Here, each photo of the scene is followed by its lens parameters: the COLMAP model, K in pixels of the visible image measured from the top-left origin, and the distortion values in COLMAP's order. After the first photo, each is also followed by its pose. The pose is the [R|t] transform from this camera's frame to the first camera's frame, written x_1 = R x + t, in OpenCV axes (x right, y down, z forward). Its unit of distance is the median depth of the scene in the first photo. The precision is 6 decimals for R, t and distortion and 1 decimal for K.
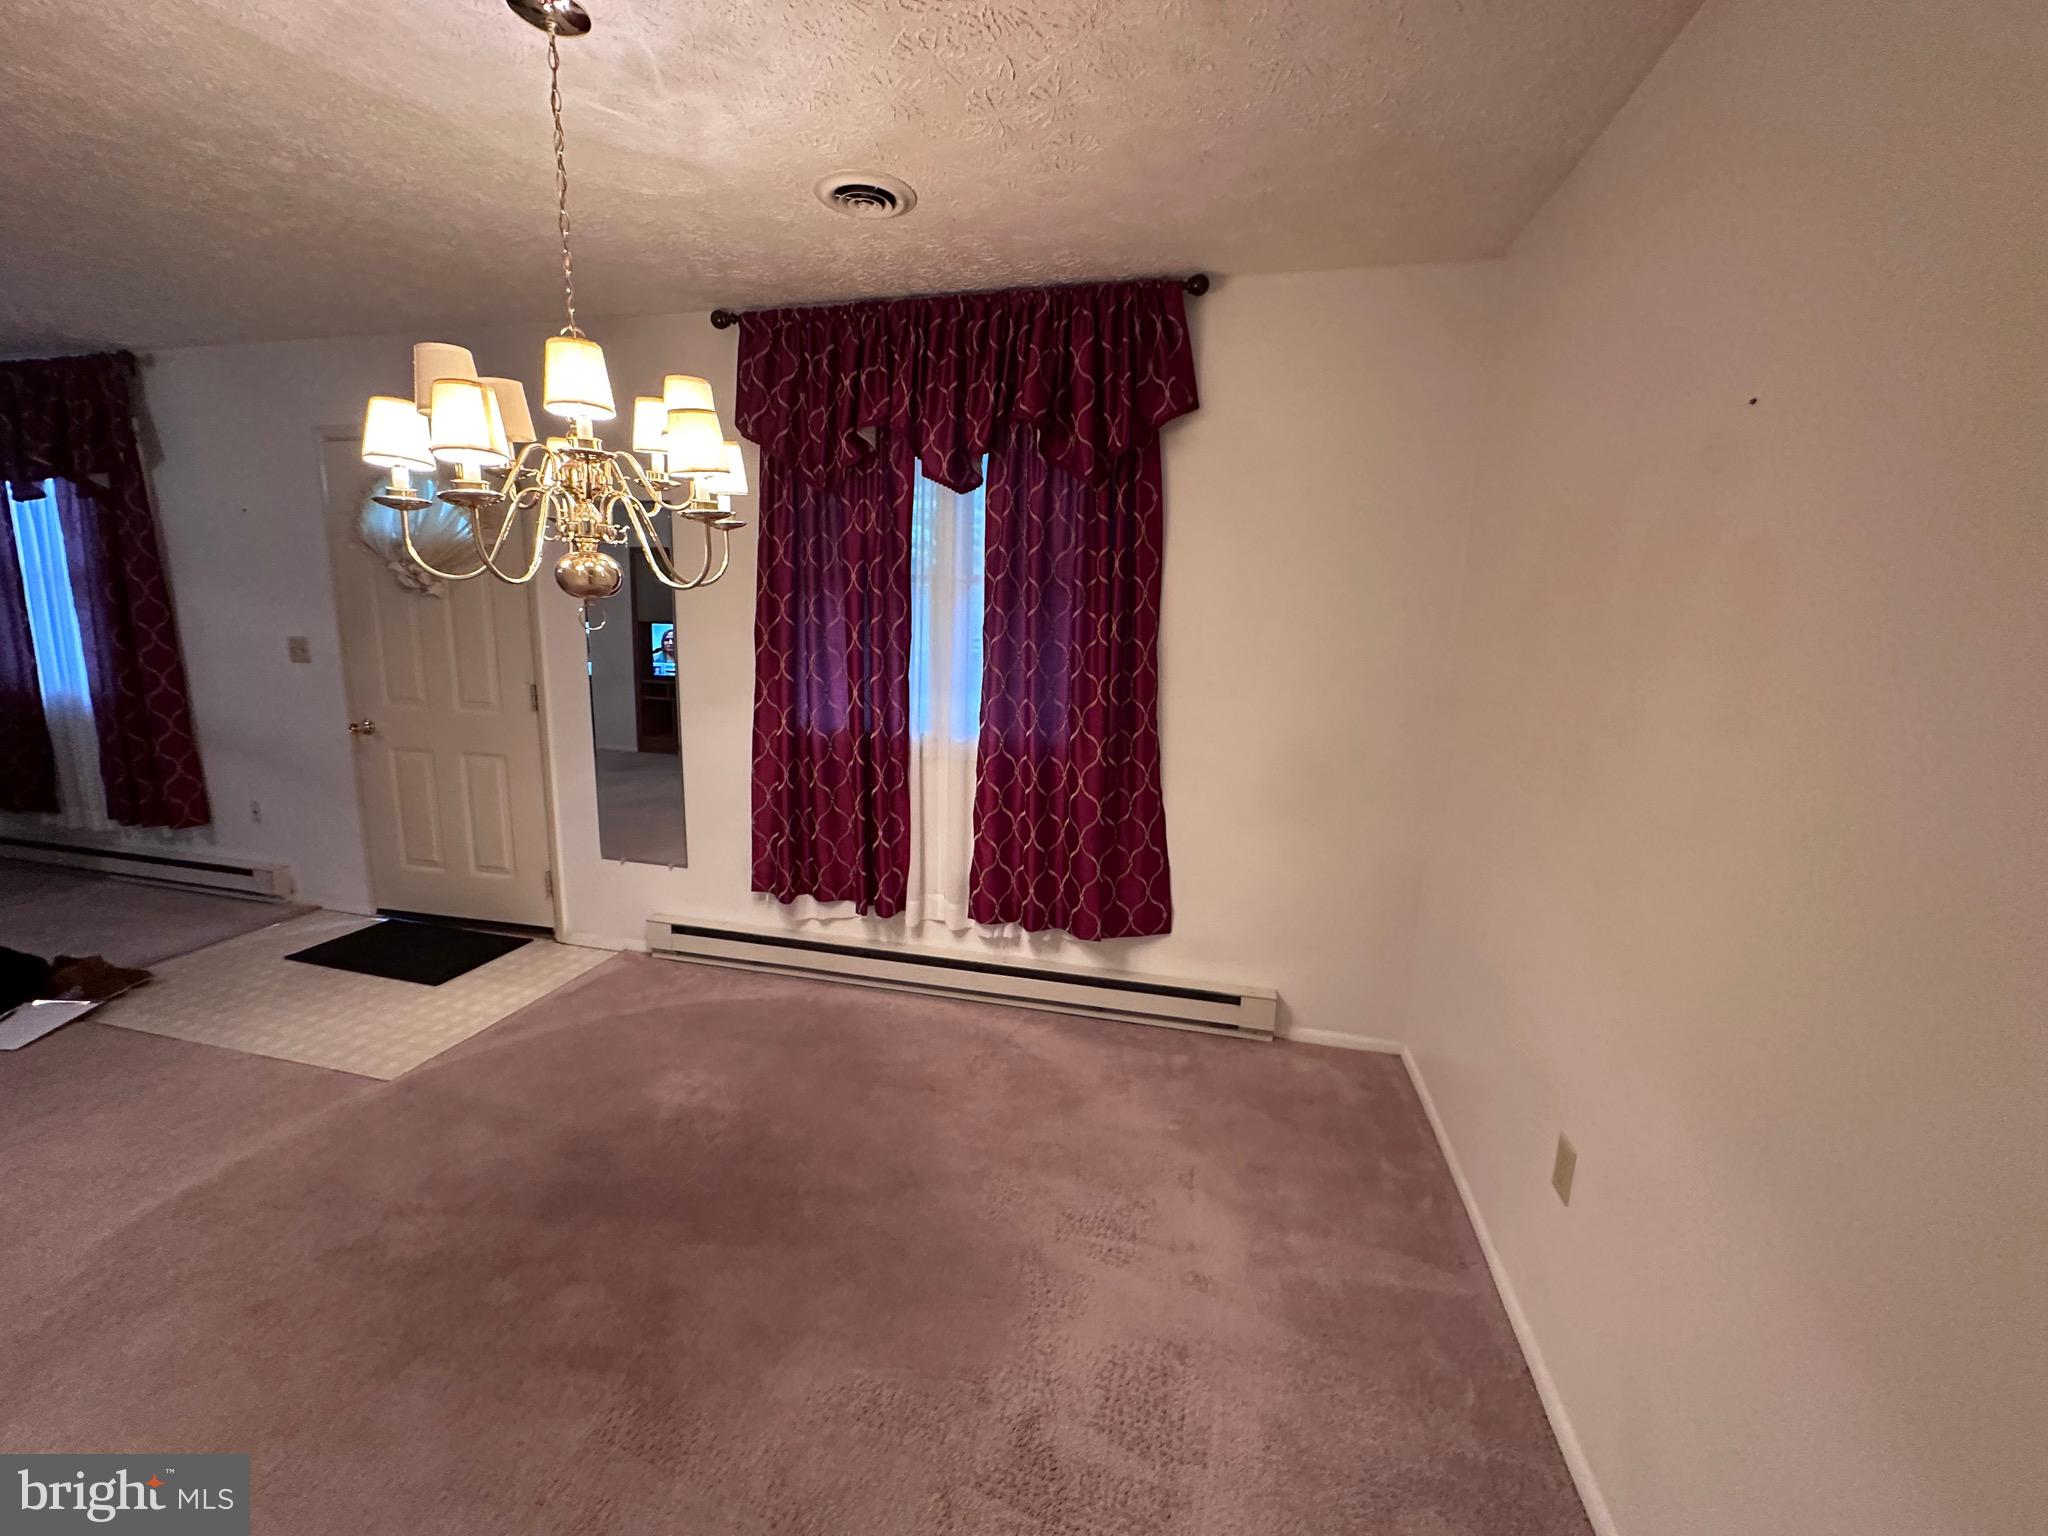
lens RADIAL K [[822.2, 0, 1024.0], [0, 822.2, 768.0], [0, 0, 1]] dist [-0.001831, -0.000223]
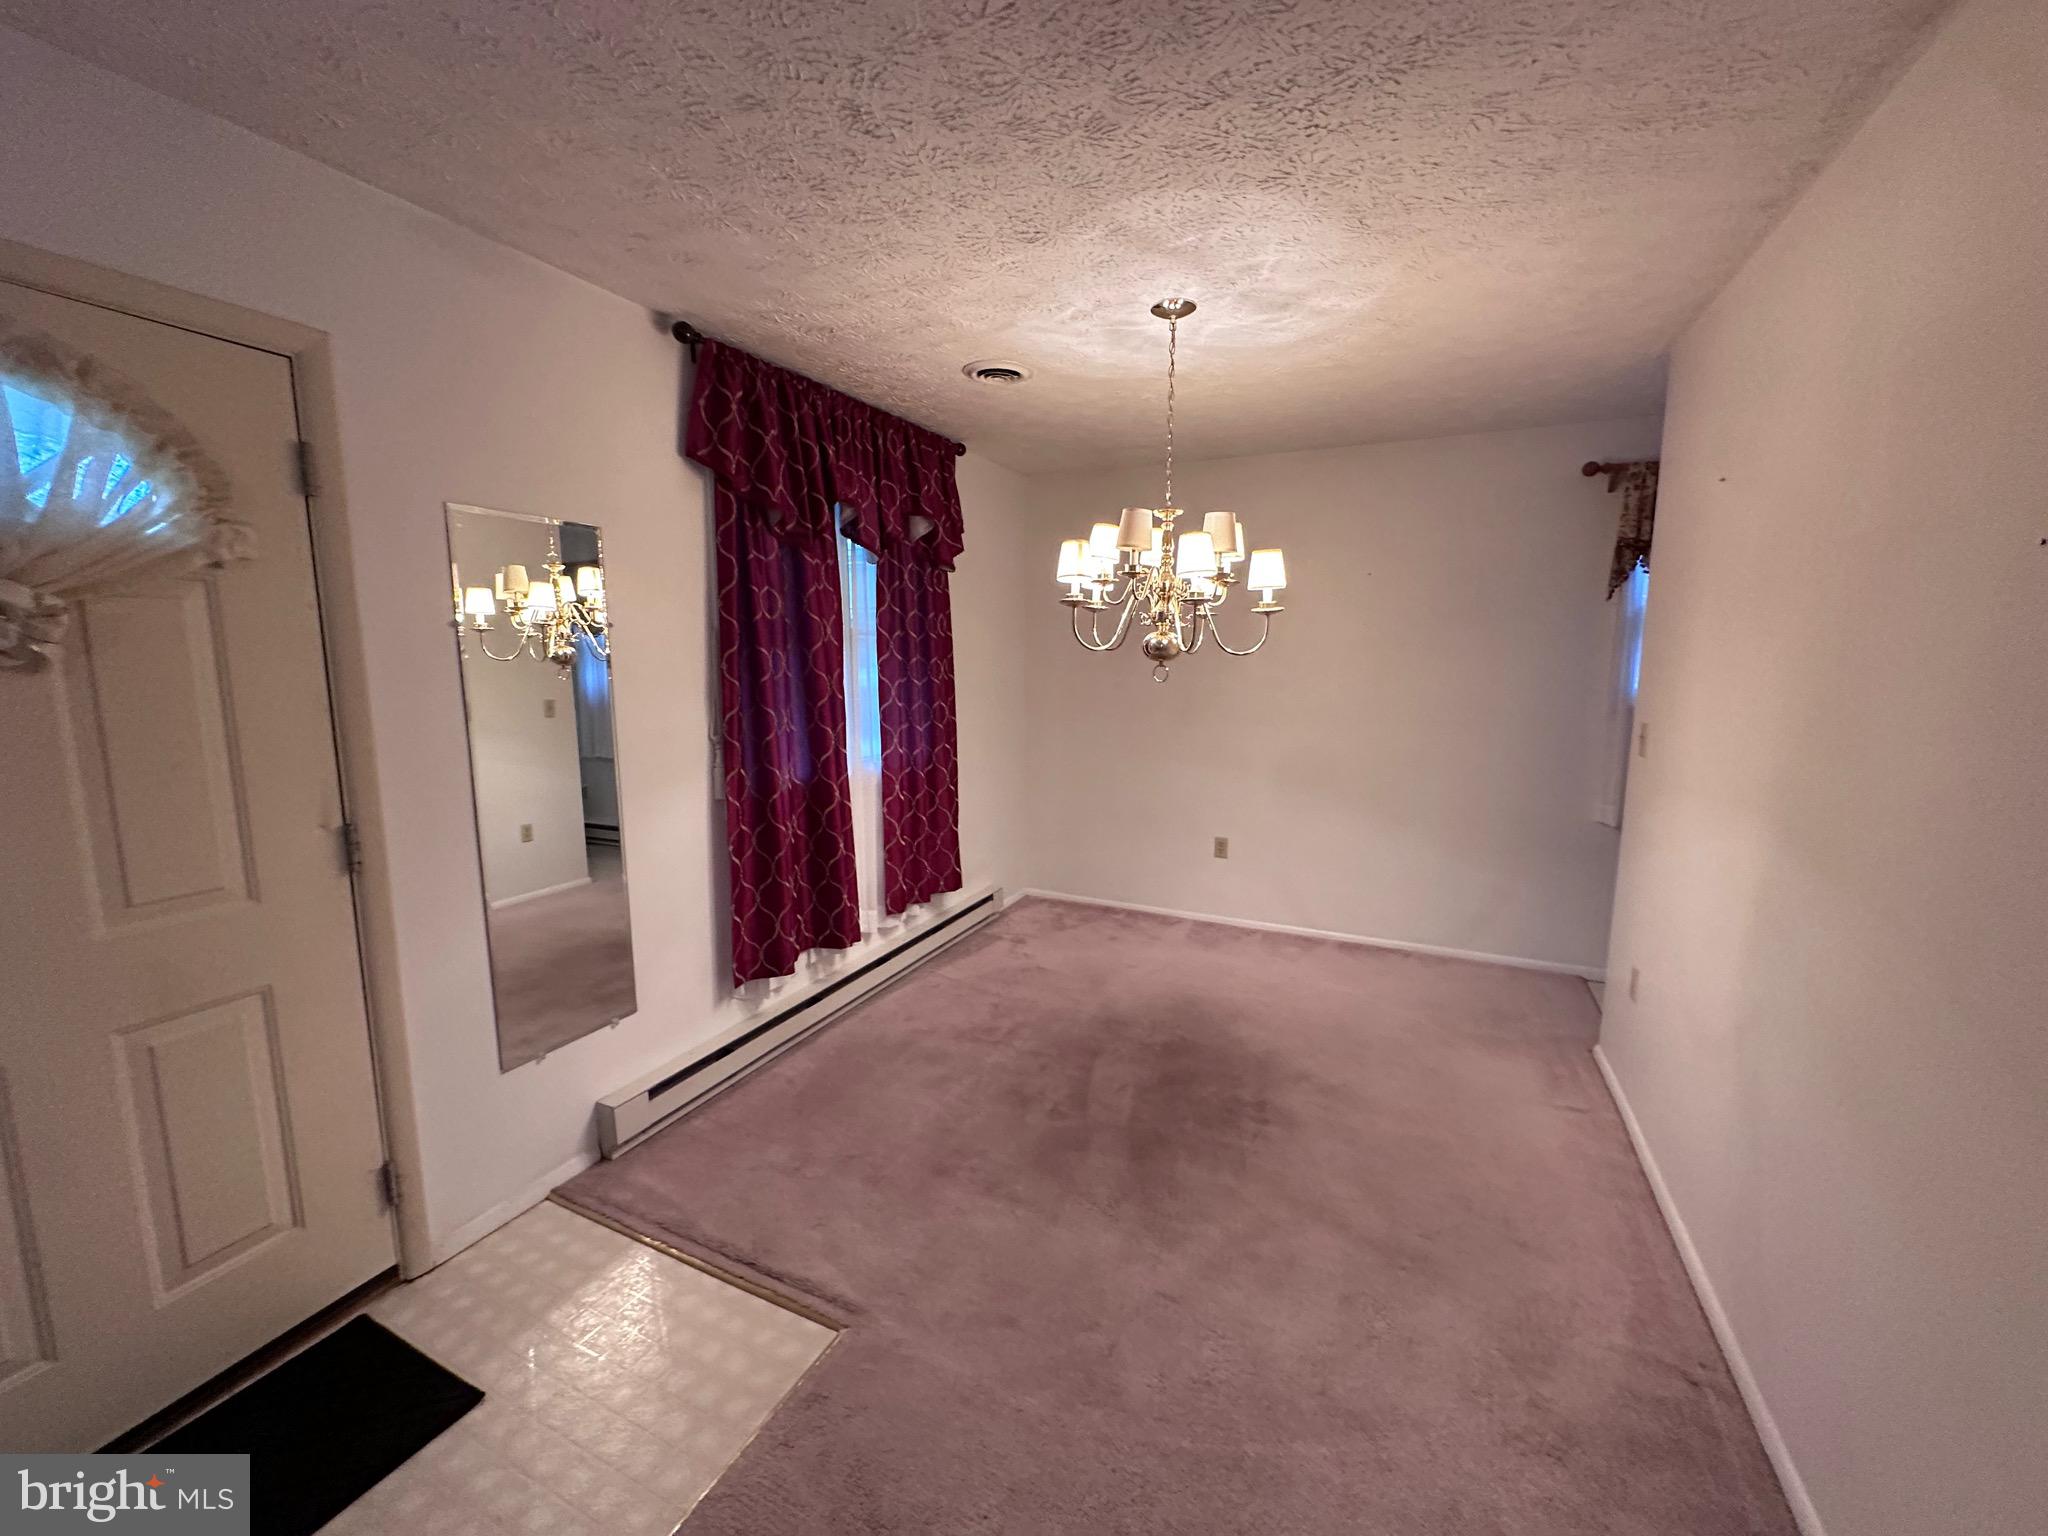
lens RADIAL K [[820.6, 0, 1024.0], [0, 820.6, 768.0], [0, 0, 1]] dist [-0.003361, -0.000189]
pose [[0.201712, -0.161342, 0.966065, -1.060843], [0.189282, 0.974167, 0.123174, -0.124353], [-0.960981, 0.158013, 0.227040, 0.472188]]
